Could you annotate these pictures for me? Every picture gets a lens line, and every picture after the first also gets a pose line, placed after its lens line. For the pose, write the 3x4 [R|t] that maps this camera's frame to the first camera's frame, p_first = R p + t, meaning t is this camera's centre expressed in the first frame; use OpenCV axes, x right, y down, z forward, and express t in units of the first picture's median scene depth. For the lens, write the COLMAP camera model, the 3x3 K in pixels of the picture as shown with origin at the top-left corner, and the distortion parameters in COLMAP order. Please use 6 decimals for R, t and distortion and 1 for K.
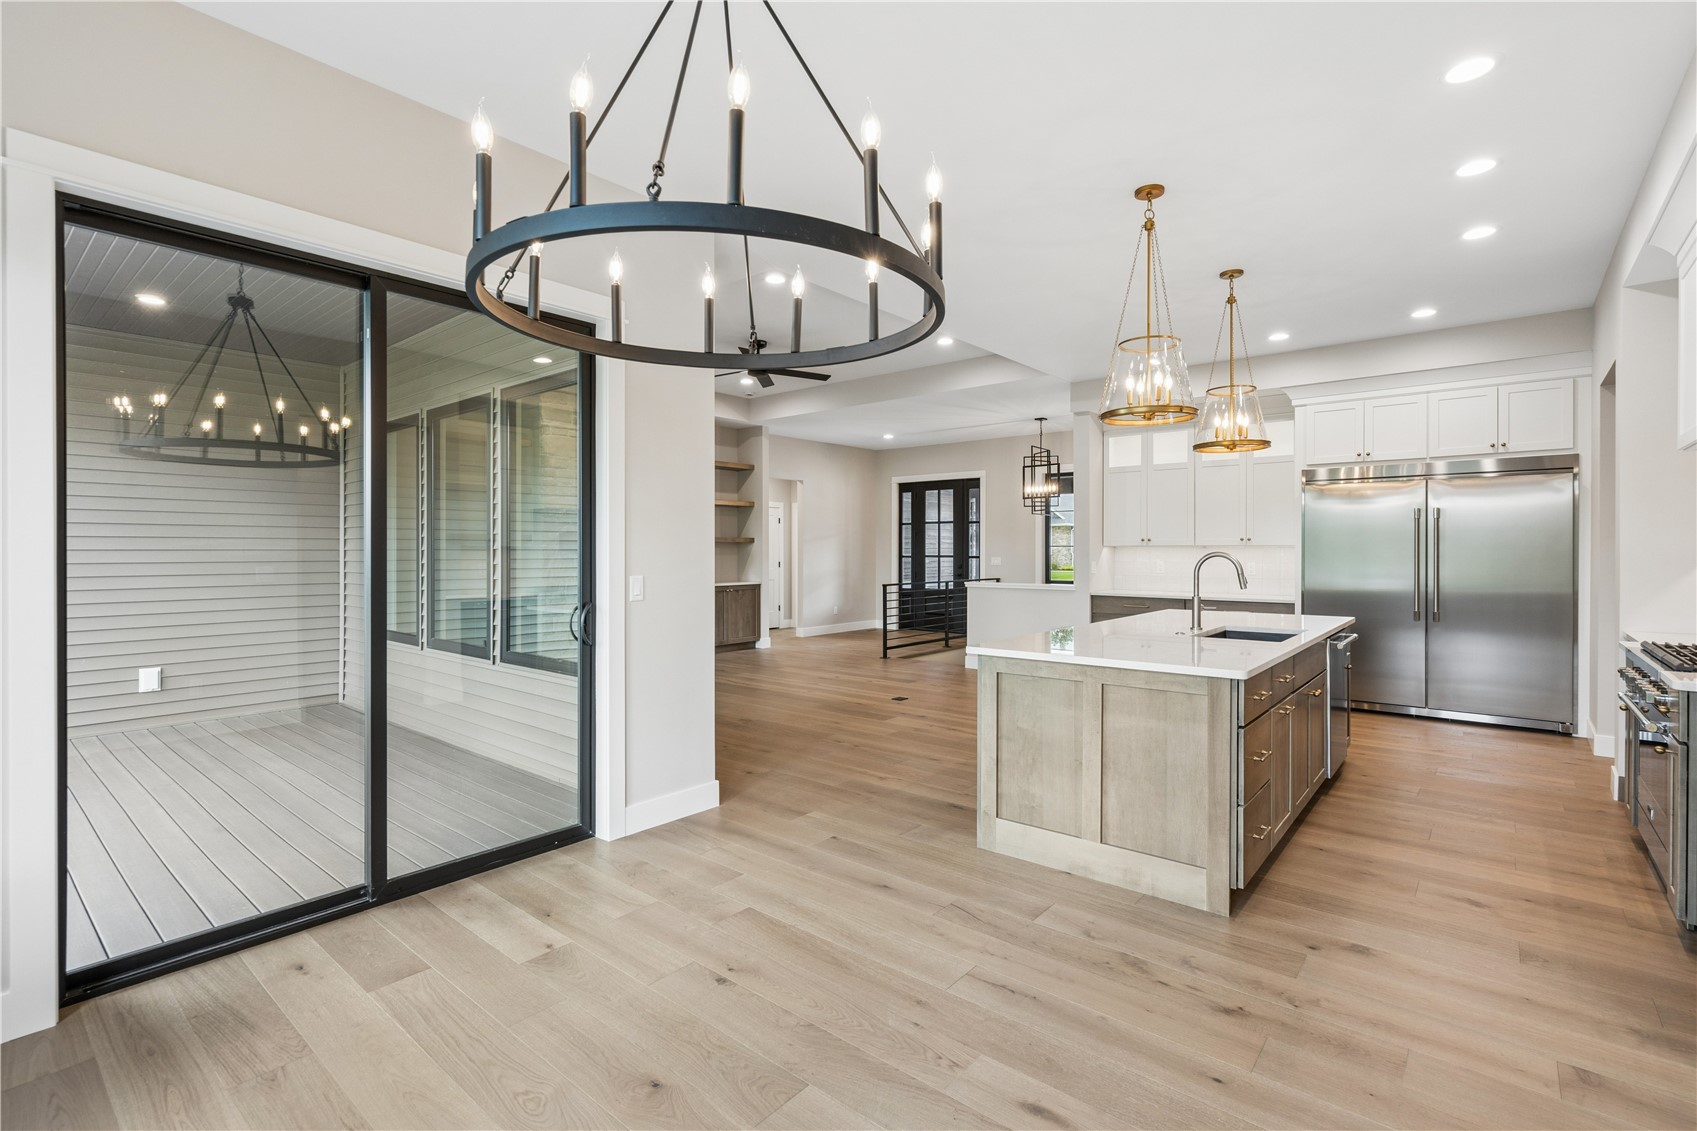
lens RADIAL K [[776.1, 0, 845.2], [0, 776.1, 547.1], [0, 0, 1]] dist [-0.000832, -0.000365]
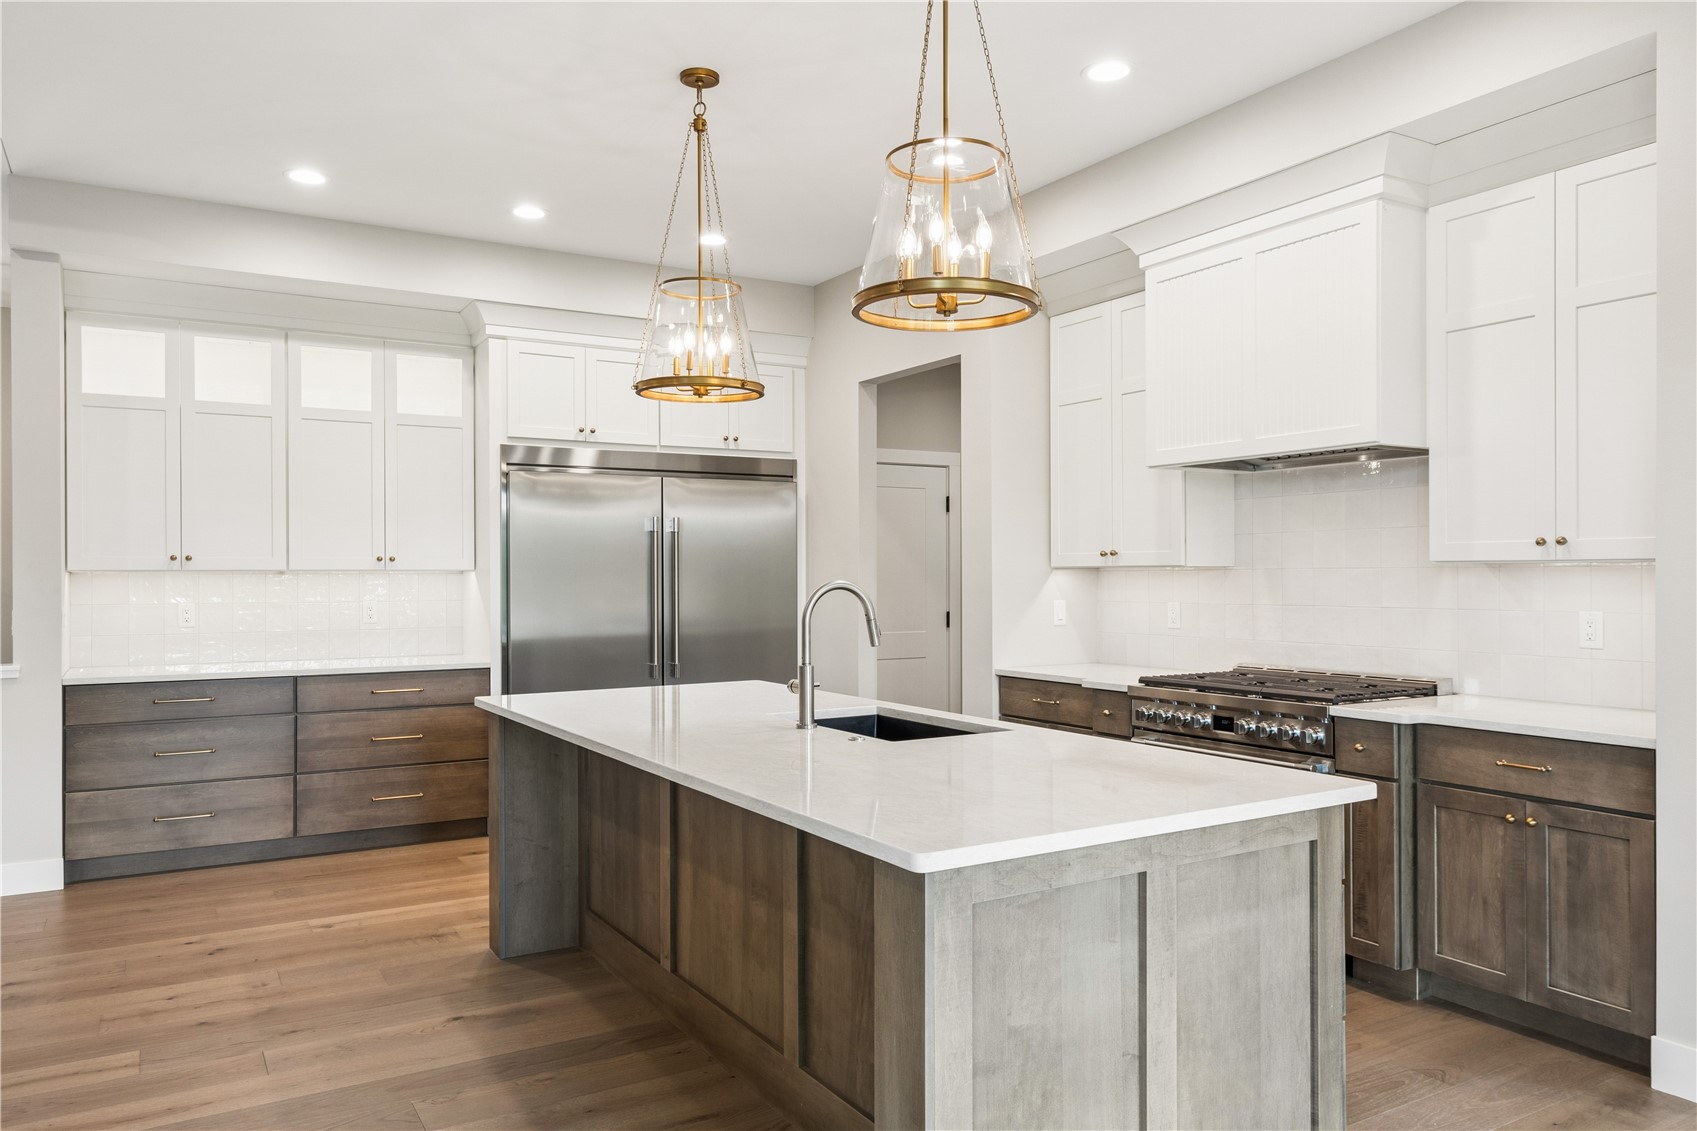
lens RADIAL K [[1179.7, 0, 849.7], [0, 1179.7, 567.4], [0, 0, 1]] dist [0.002346, 0.001166]
pose [[0.321102, 0.005386, 0.947029, -0.204411], [0.000188, 0.999983, -0.005751, 0.001083], [-0.947045, 0.002025, 0.321095, 0.490841]]
